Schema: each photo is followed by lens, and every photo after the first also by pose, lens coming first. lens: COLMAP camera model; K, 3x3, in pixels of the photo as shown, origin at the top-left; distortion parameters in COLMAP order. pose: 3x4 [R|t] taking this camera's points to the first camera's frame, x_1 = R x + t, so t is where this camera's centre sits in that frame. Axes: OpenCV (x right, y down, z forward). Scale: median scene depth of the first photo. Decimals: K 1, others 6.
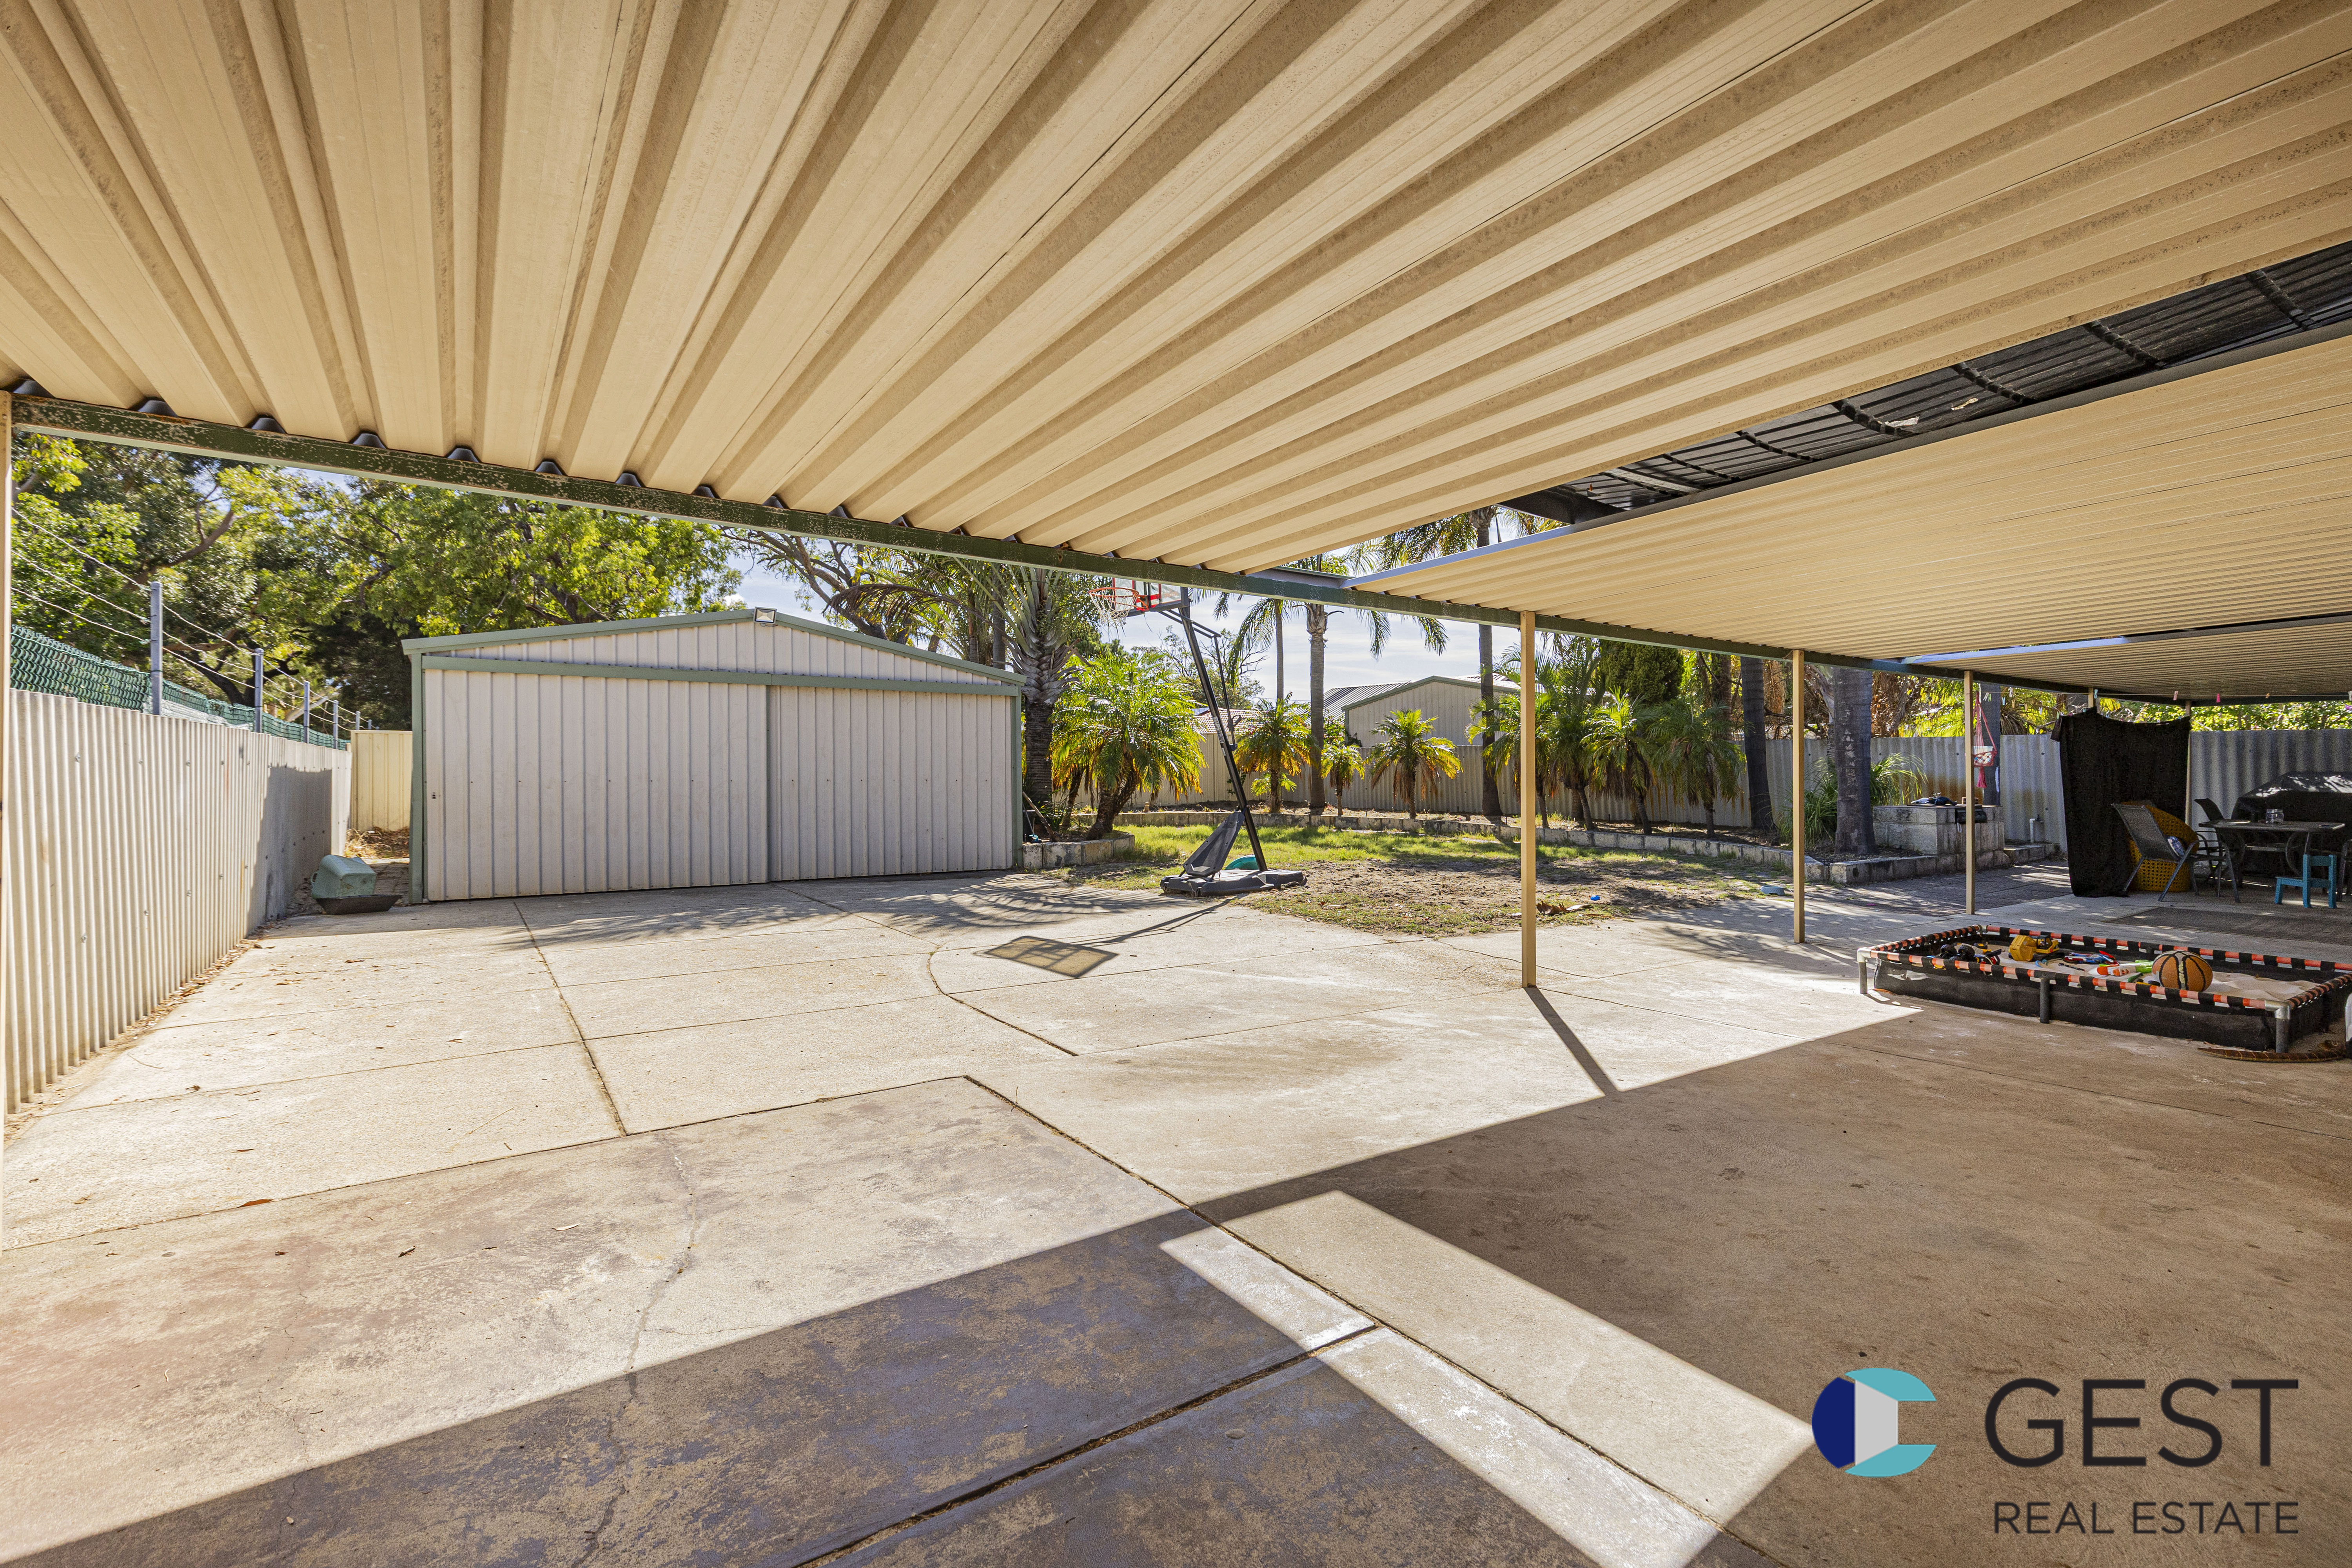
lens RADIAL K [[1057.6, 0, 1177.1], [0, 1057.6, 786.9], [0, 0, 1]] dist [0.010335, -0.000691]
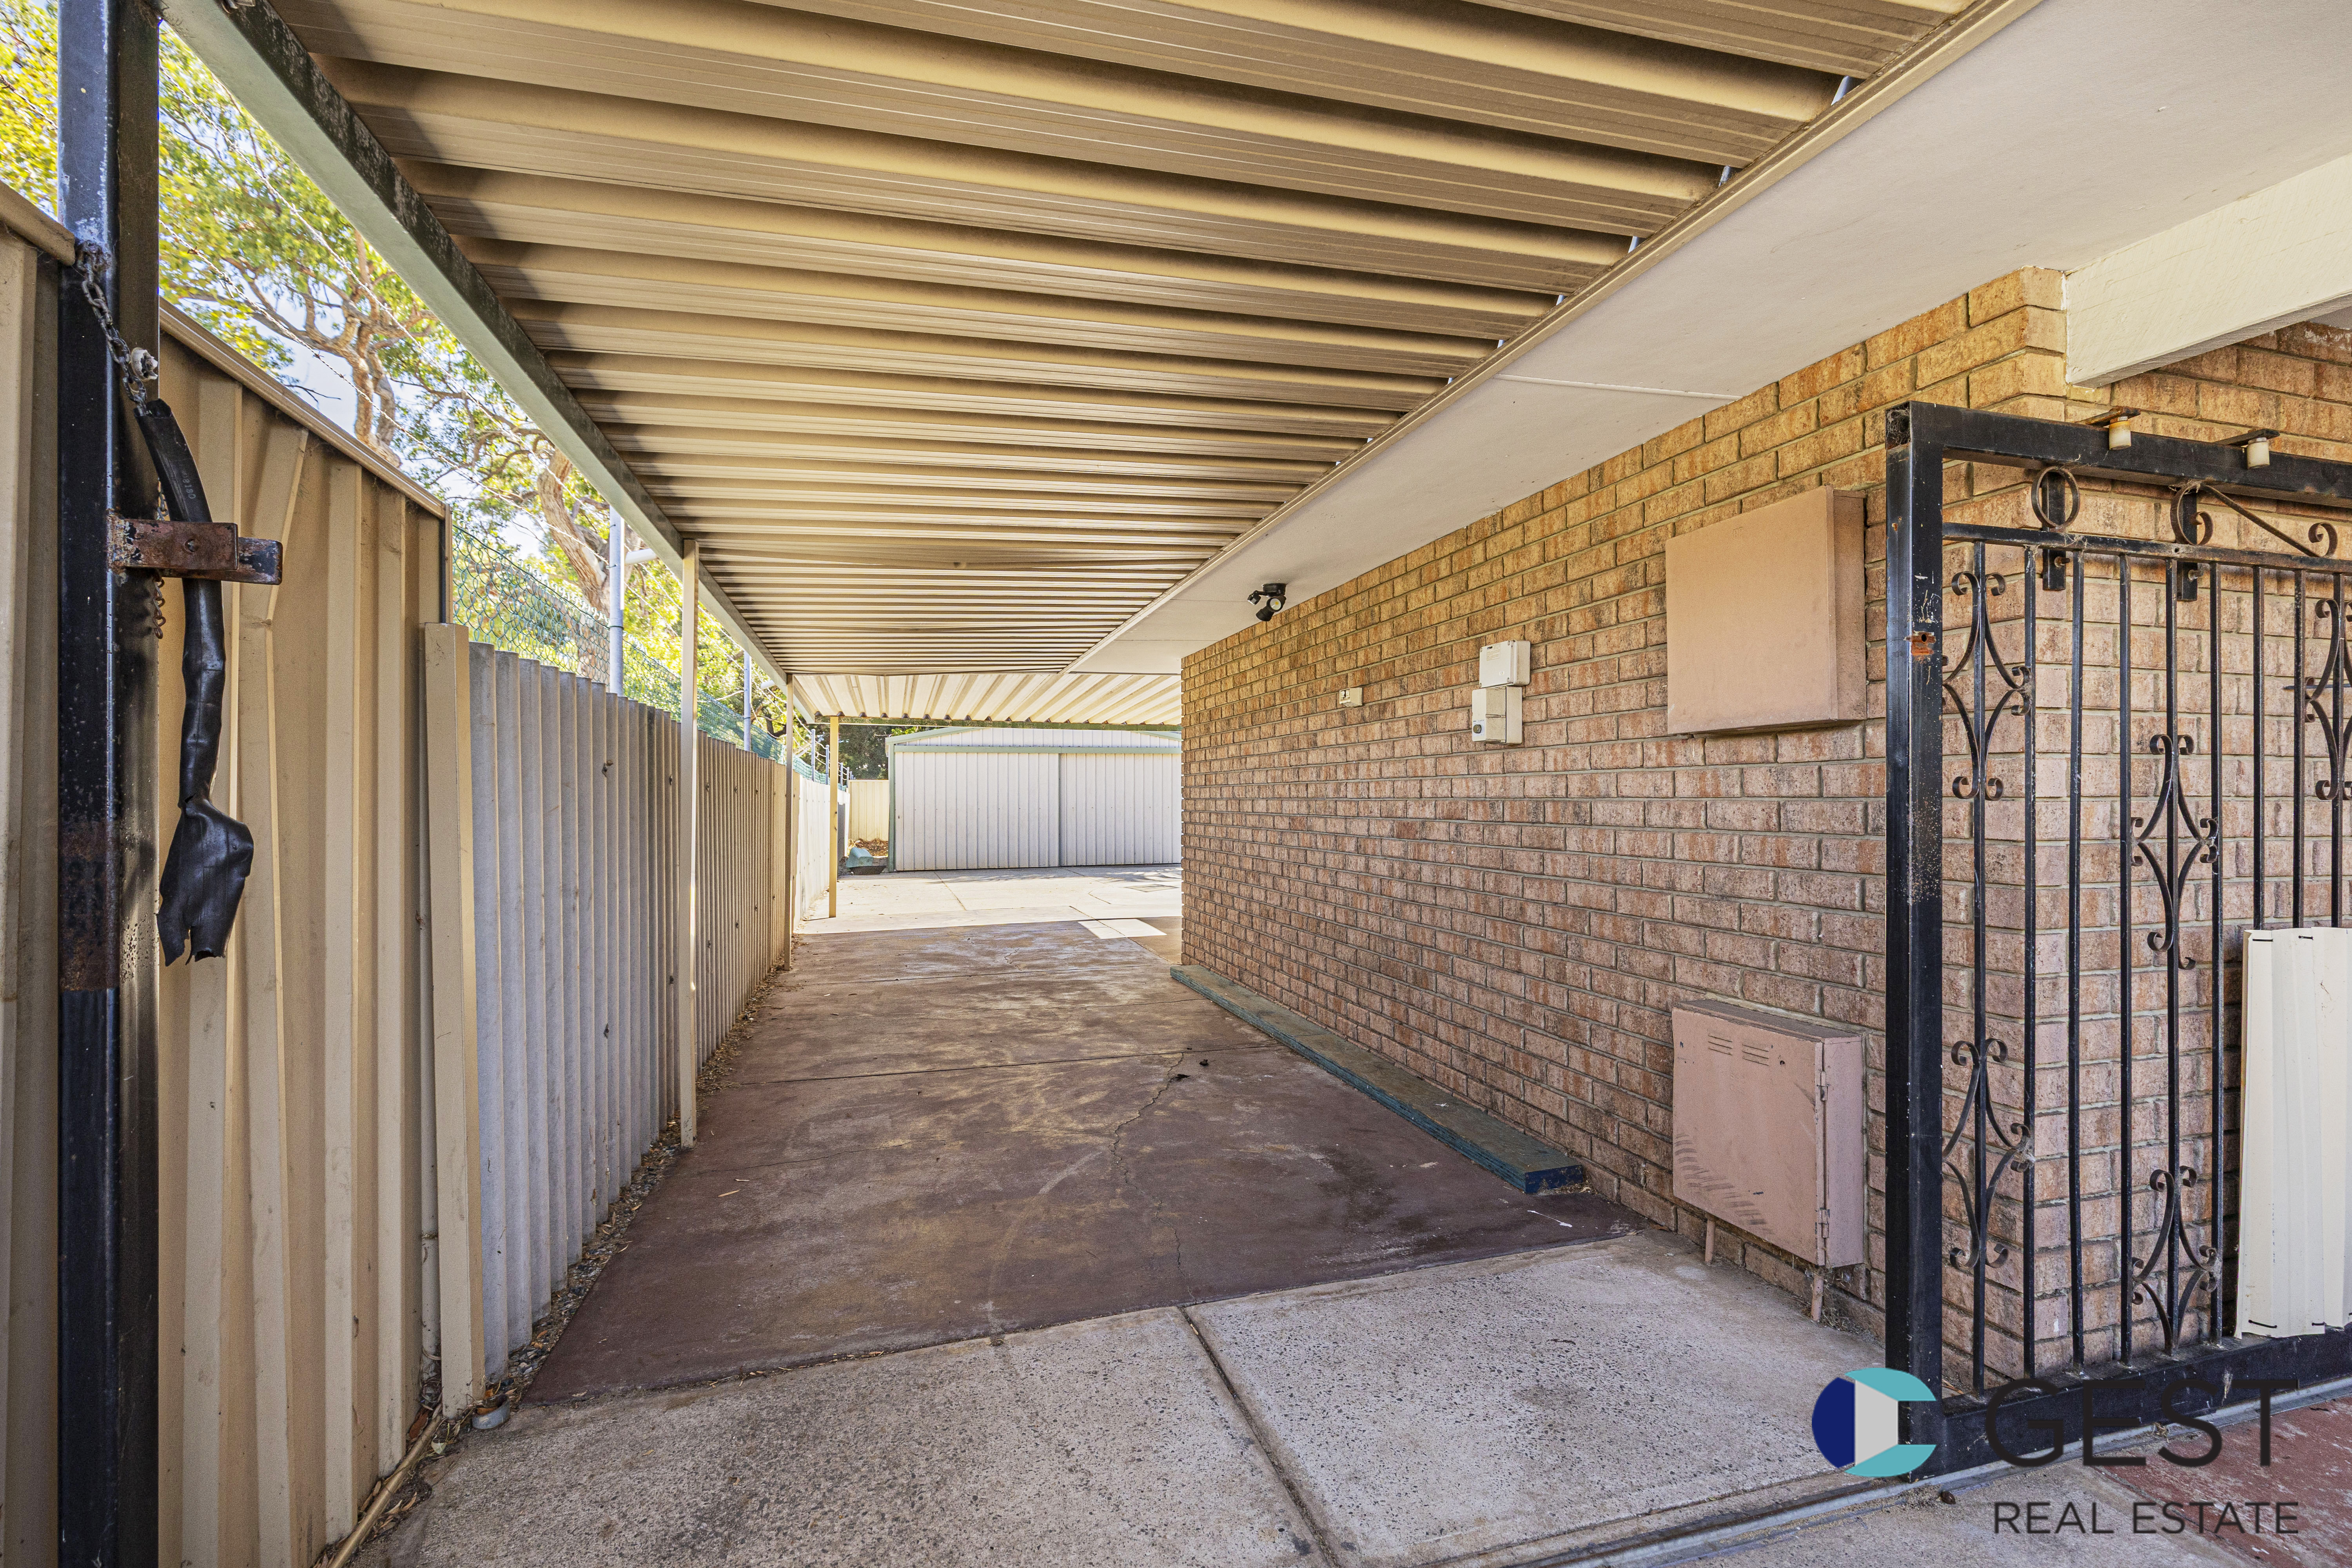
lens RADIAL K [[1057.6, 0, 1162.3], [0, 1057.6, 792.5], [0, 0, 1]] dist [0.010335, -0.000691]
pose [[0.942378, -0.008178, -0.334450, 0.304215], [-0.000670, 0.999653, -0.026331, 0.013454], [0.334549, 0.025038, 0.942046, -0.500360]]
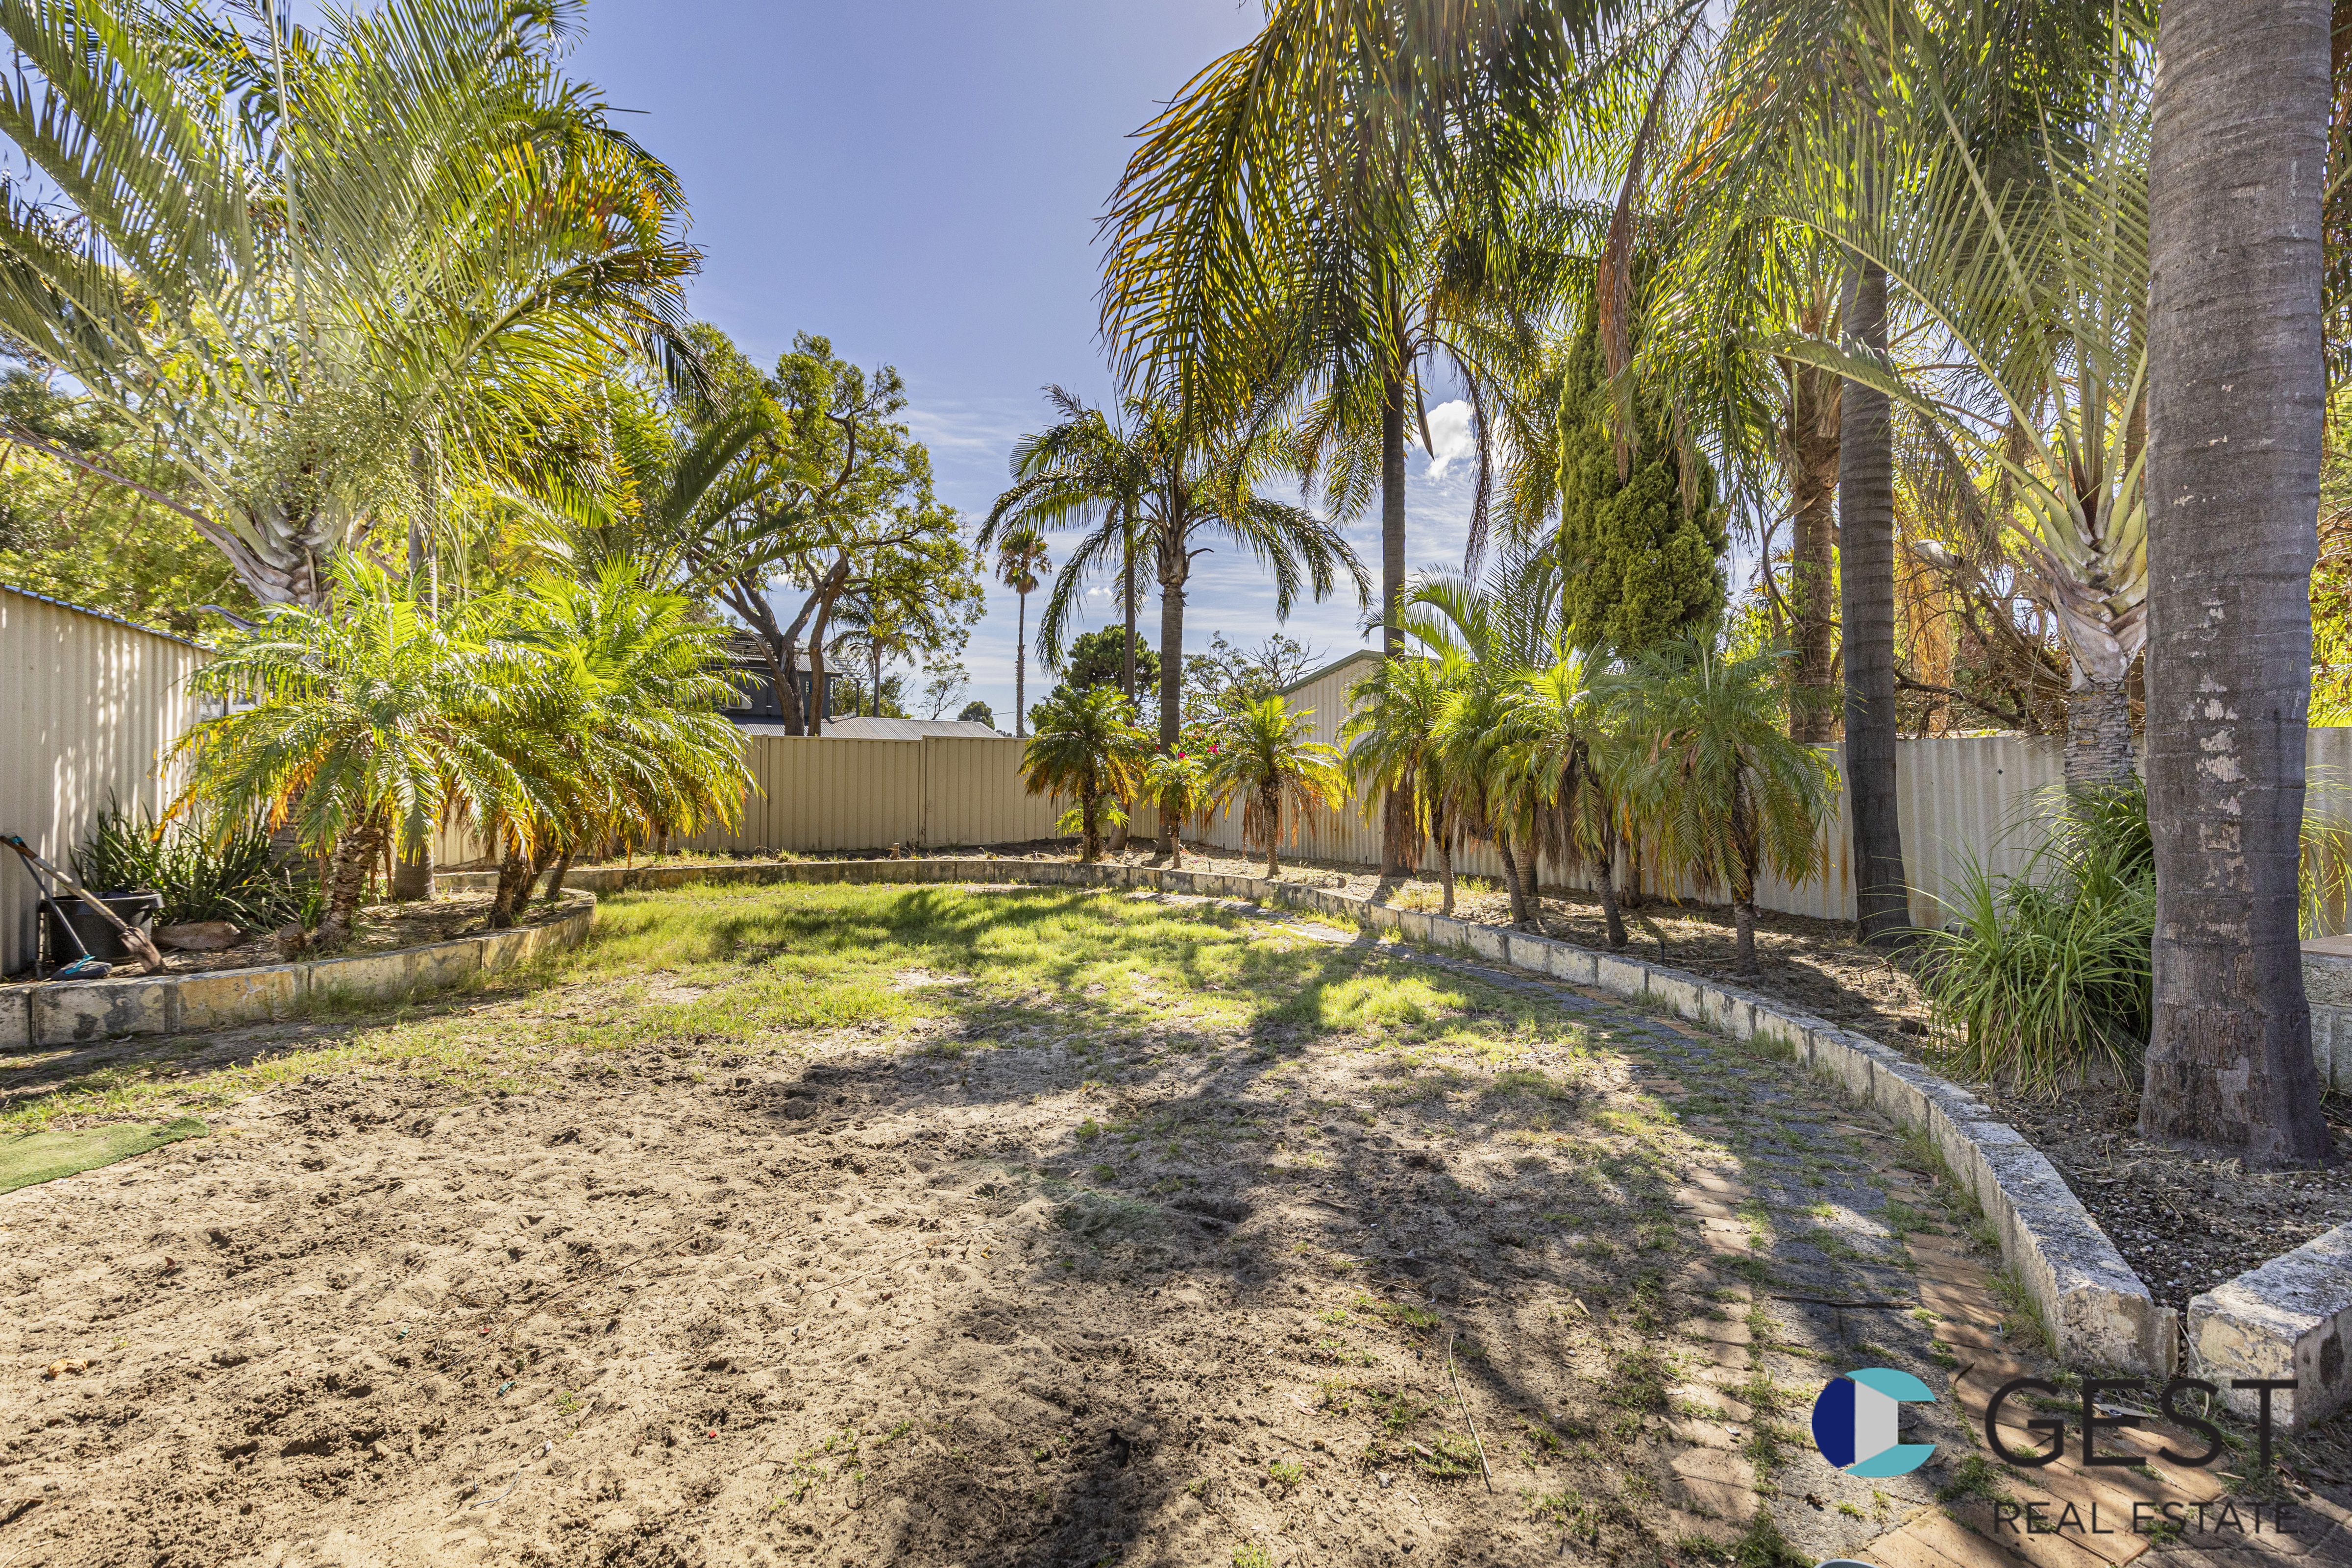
lens RADIAL K [[1007.5, 0, 1180.8], [0, 1007.5, 781.6], [0, 0, 1]] dist [-0.004055, -0.000004]
pose [[0.991589, 0.001643, -0.129420, 0.393731], [-0.004198, 0.999802, -0.019468, -0.020664], [0.129362, 0.019848, 0.991399, 0.689506]]
